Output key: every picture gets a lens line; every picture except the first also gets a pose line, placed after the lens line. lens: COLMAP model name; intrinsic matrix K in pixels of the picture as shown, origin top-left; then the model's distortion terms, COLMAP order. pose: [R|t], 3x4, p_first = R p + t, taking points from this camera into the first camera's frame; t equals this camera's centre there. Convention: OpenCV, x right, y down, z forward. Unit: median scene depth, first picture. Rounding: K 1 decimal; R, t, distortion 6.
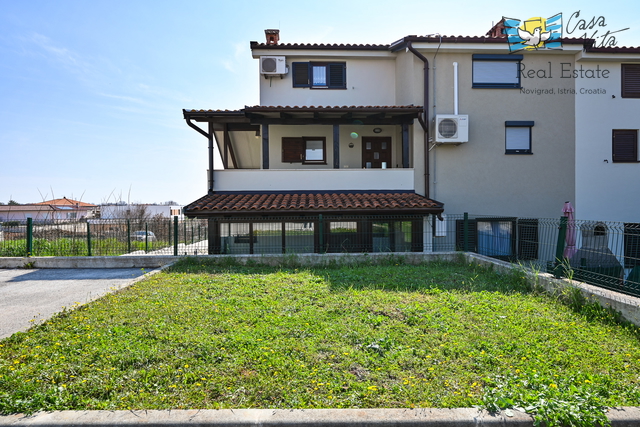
lens RADIAL K [[402.1, 0, 322.2], [0, 402.1, 212.5], [0, 0, 1]] dist [0.004731, -0.000210]
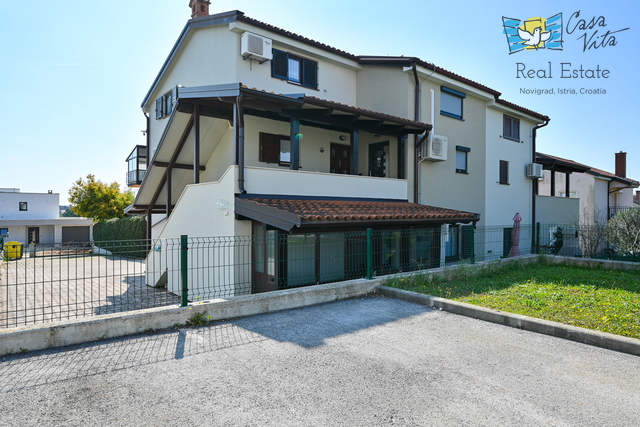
lens RADIAL K [[402.1, 0, 321.2], [0, 402.1, 215.3], [0, 0, 1]] dist [0.004731, -0.000210]
pose [[0.784461, 0.004119, 0.620164, -0.617637], [-0.003064, 0.999991, -0.002766, -0.009747], [-0.620170, 0.000269, 0.784467, 0.291690]]
